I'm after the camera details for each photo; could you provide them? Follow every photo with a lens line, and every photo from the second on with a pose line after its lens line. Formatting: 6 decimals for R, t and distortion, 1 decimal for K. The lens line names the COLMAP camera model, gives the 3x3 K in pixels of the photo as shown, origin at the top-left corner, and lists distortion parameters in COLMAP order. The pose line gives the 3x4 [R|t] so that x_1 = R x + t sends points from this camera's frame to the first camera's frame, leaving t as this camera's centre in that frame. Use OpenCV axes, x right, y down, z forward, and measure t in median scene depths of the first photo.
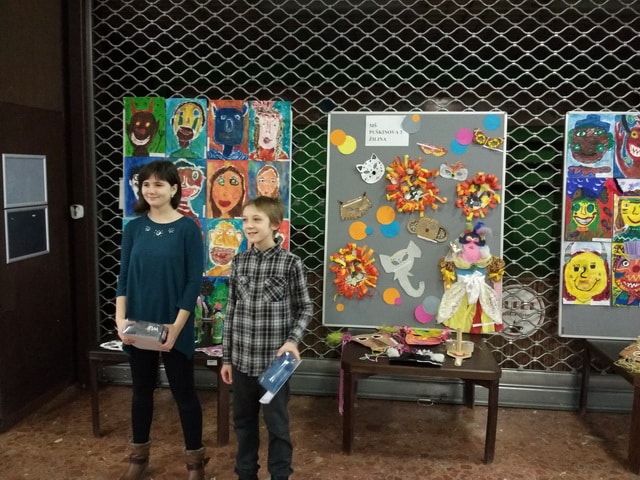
lens RADIAL K [[596.4, 0, 318.1], [0, 596.4, 239.2], [0, 0, 1]] dist [0.076131, -0.198650]
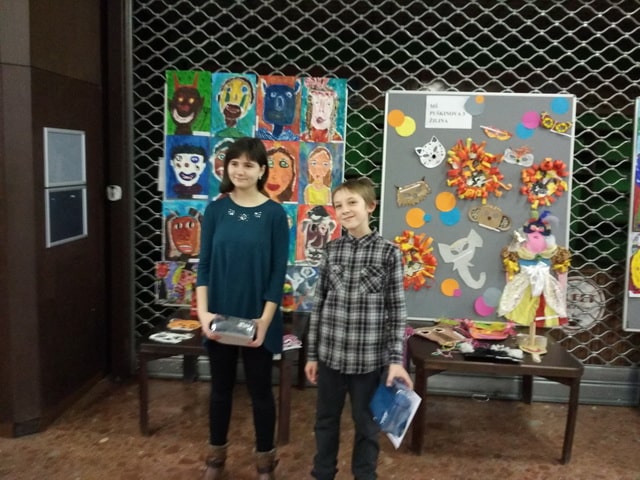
lens RADIAL K [[596.4, 0, 317.3], [0, 596.4, 238.4], [0, 0, 1]] dist [0.076131, -0.198650]
pose [[0.999231, 0.013106, 0.036953, -0.126207], [-0.013781, 0.999741, 0.018093, 0.003590], [-0.036706, -0.018589, 0.999153, 0.060347]]
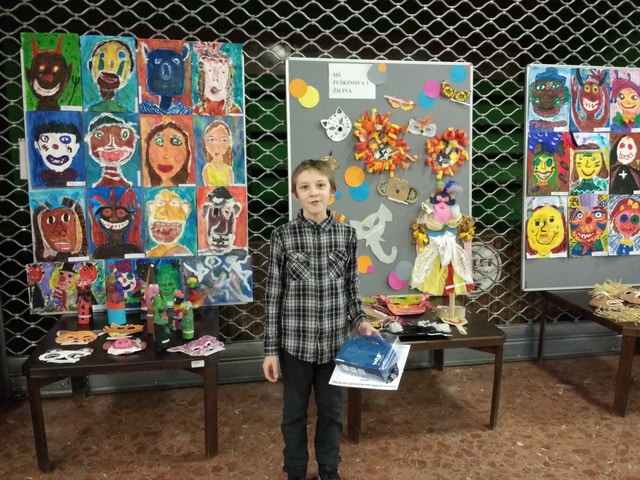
lens RADIAL K [[596.4, 0, 331.9], [0, 596.4, 242.9], [0, 0, 1]] dist [0.076131, -0.198650]
pose [[0.949556, -0.067703, 0.306203, -0.207460], [0.042620, 0.995219, 0.087879, -0.020939], [-0.310689, -0.070395, 0.947901, 0.145712]]
